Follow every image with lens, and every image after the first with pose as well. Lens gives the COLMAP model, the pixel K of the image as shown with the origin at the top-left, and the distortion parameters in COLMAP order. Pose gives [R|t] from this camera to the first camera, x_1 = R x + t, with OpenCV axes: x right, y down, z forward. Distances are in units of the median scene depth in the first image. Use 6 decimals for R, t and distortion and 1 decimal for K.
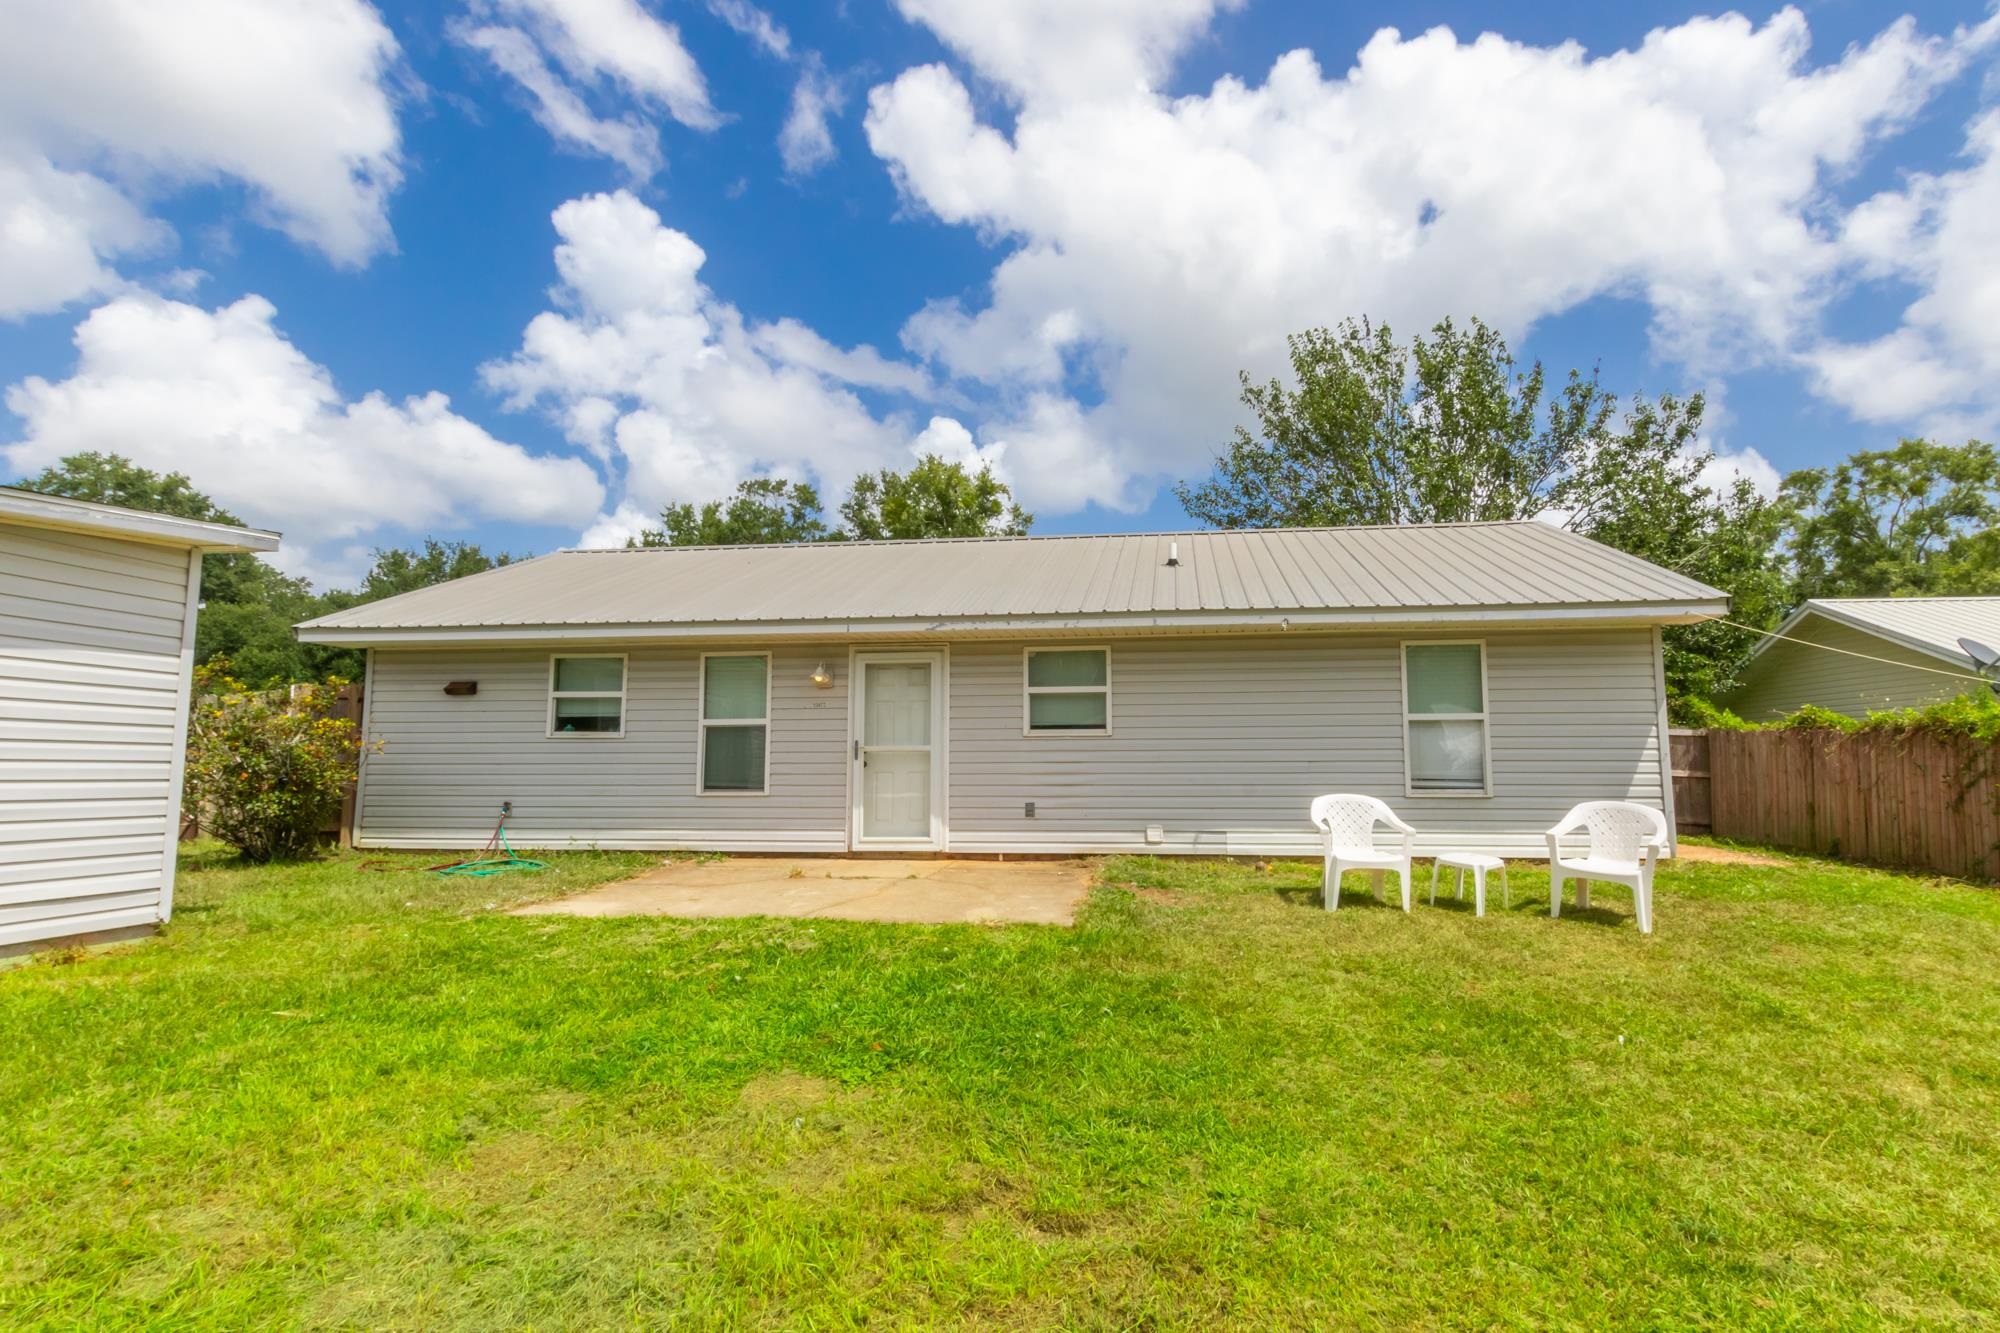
lens RADIAL K [[943.7, 0, 1006.3], [0, 943.7, 669.4], [0, 0, 1]] dist [-0.002366, 0.000080]
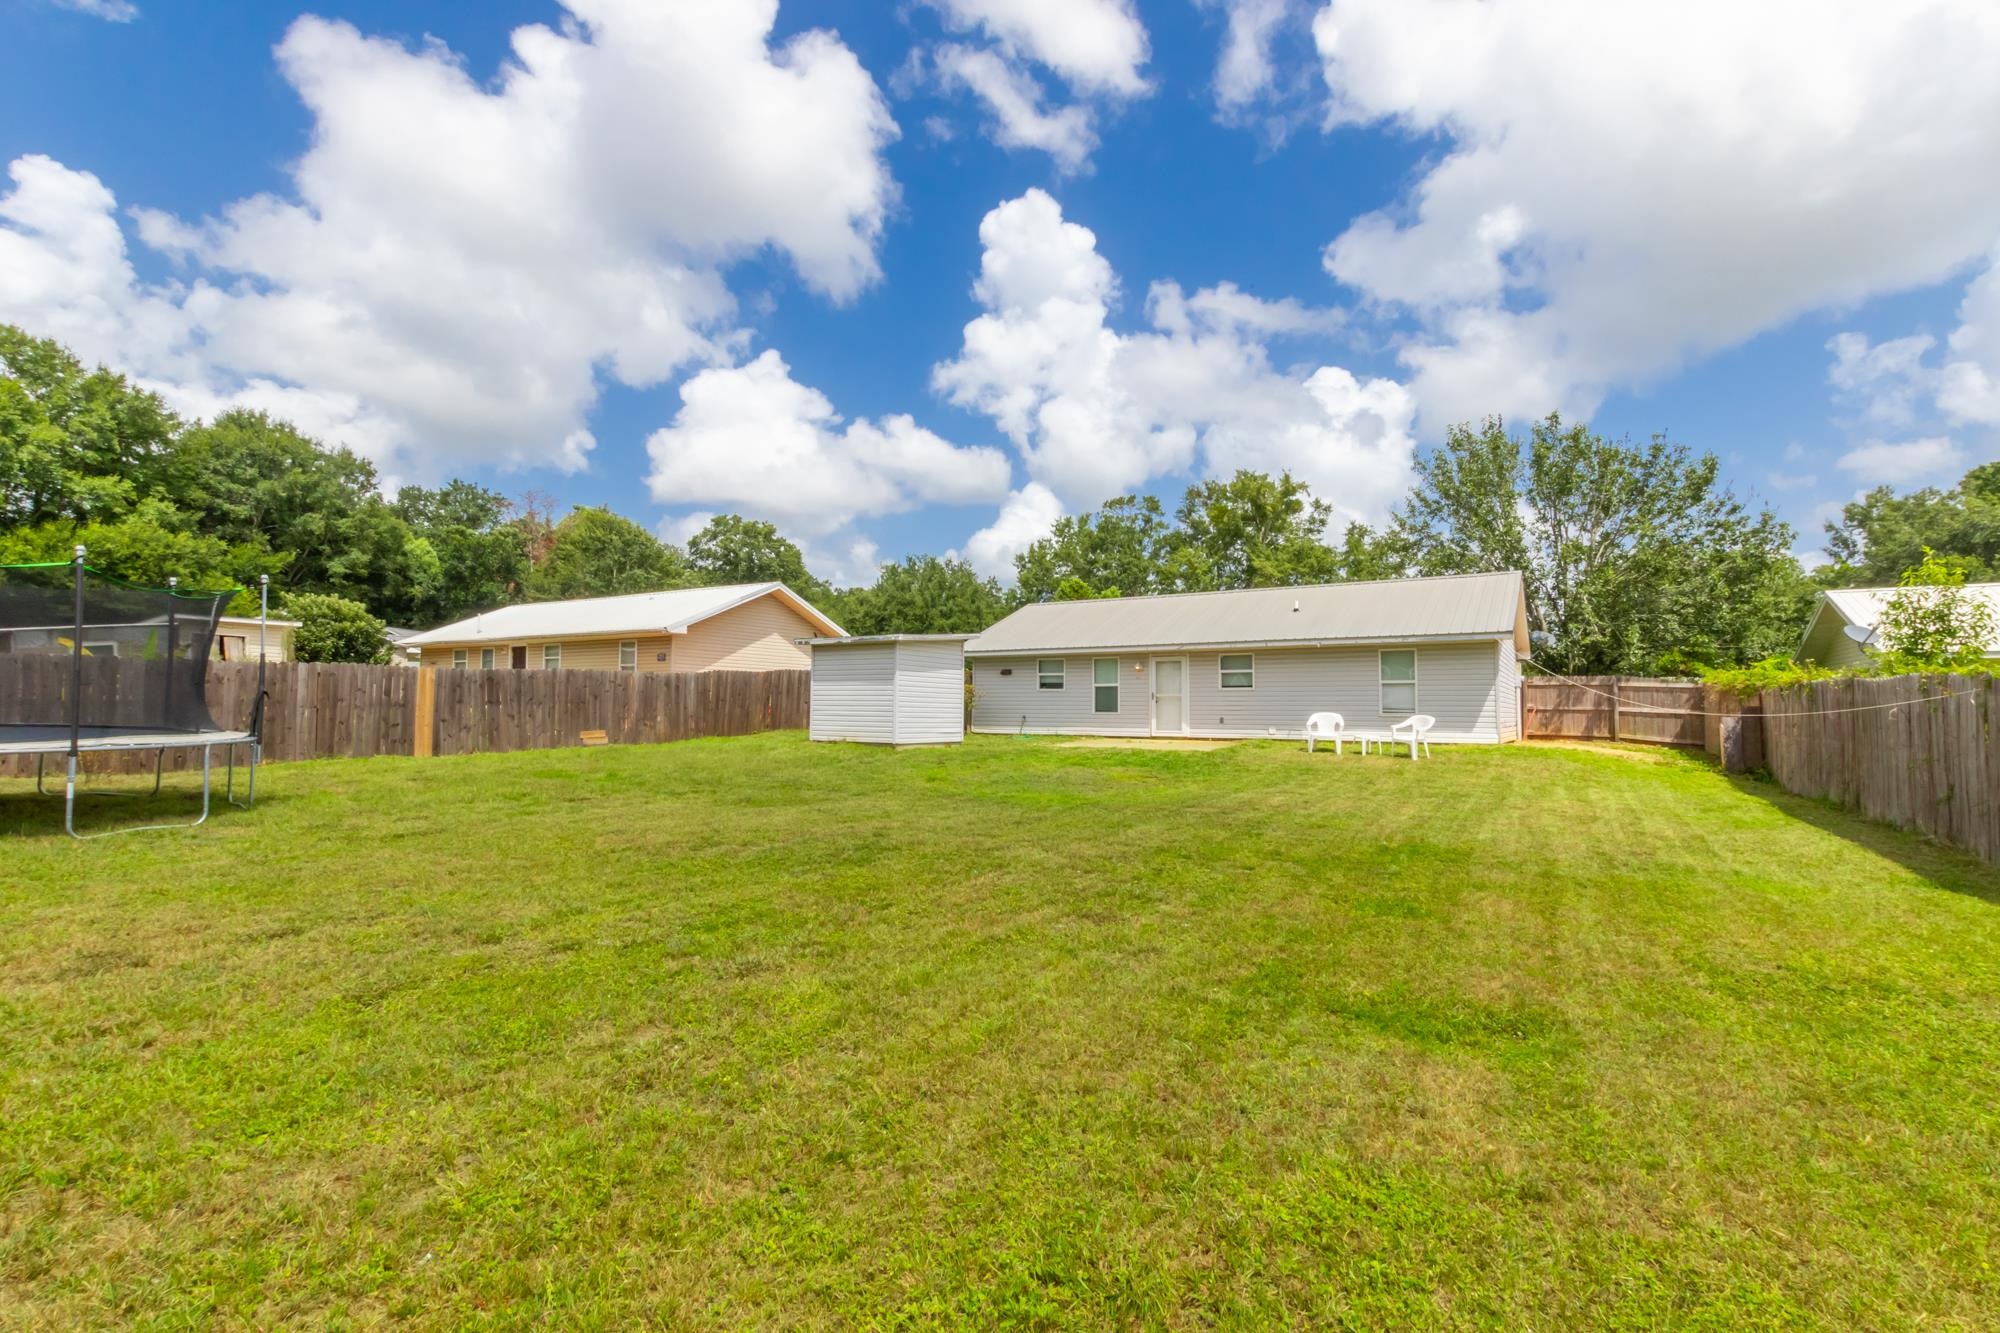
lens RADIAL K [[943.7, 0, 1006.3], [0, 943.7, 669.4], [0, 0, 1]] dist [-0.002366, 0.000080]
pose [[0.907976, -0.011054, -0.418877, 0.486435], [0.033581, 0.998356, 0.046447, -0.103462], [0.417675, -0.056240, 0.906854, -1.290979]]
